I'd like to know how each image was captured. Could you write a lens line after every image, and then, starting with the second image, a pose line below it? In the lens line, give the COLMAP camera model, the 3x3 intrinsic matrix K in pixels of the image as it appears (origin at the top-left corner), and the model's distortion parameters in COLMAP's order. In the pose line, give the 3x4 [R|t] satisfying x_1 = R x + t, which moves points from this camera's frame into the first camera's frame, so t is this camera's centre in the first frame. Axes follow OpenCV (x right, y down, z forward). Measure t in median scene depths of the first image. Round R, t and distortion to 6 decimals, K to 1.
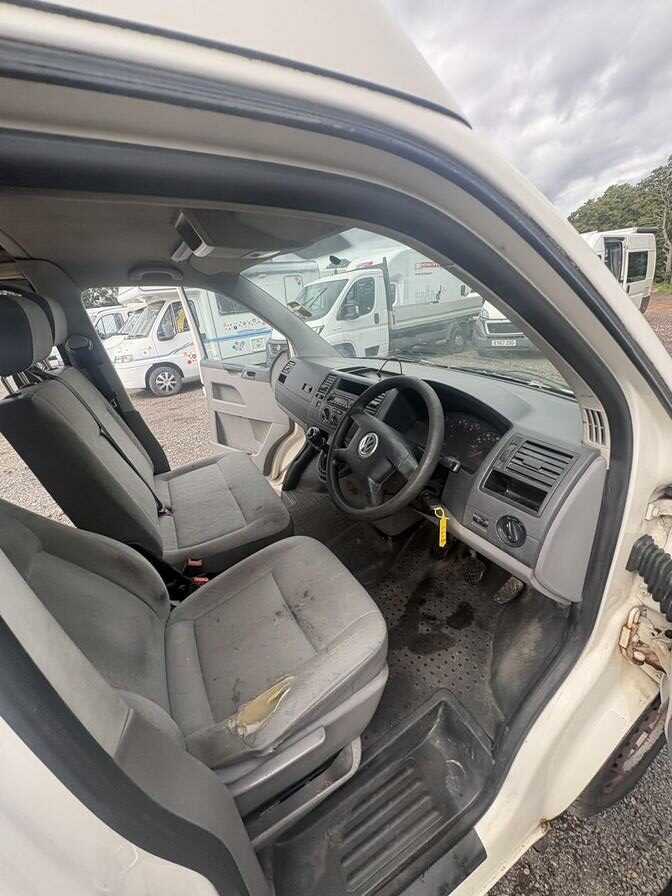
lens RADIAL K [[359.8, 0, 334.1], [0, 359.8, 443.5], [0, 0, 1]] dist [0.001290, -0.000048]
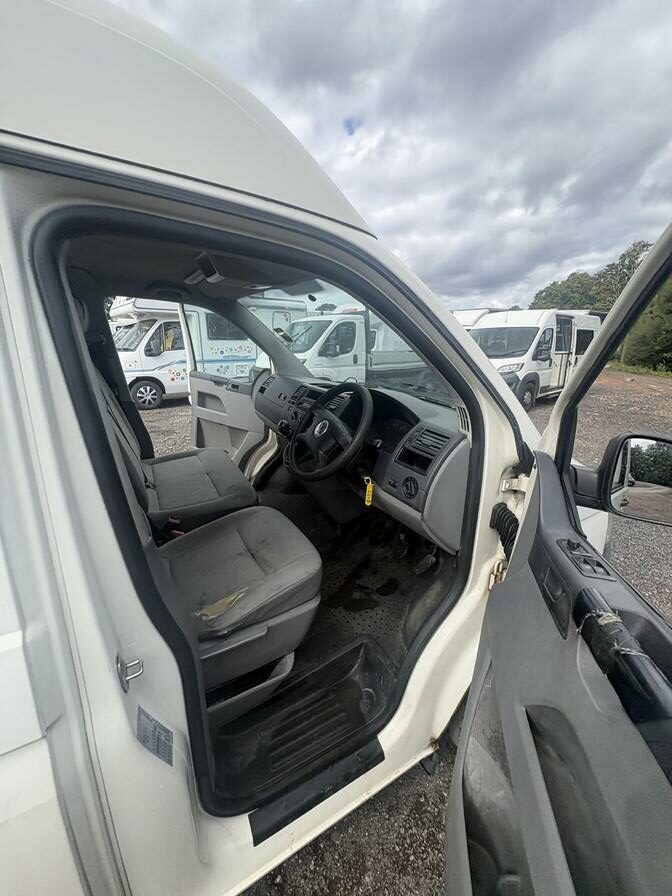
lens RADIAL K [[355.5, 0, 336.5], [0, 355.5, 446.2], [0, 0, 1]] dist [-0.000845, 0.000080]
pose [[0.992493, 0.096205, 0.075519, 0.039219], [-0.088797, 0.991414, -0.095986, 0.134785], [-0.084105, 0.088560, 0.992514, -0.236360]]
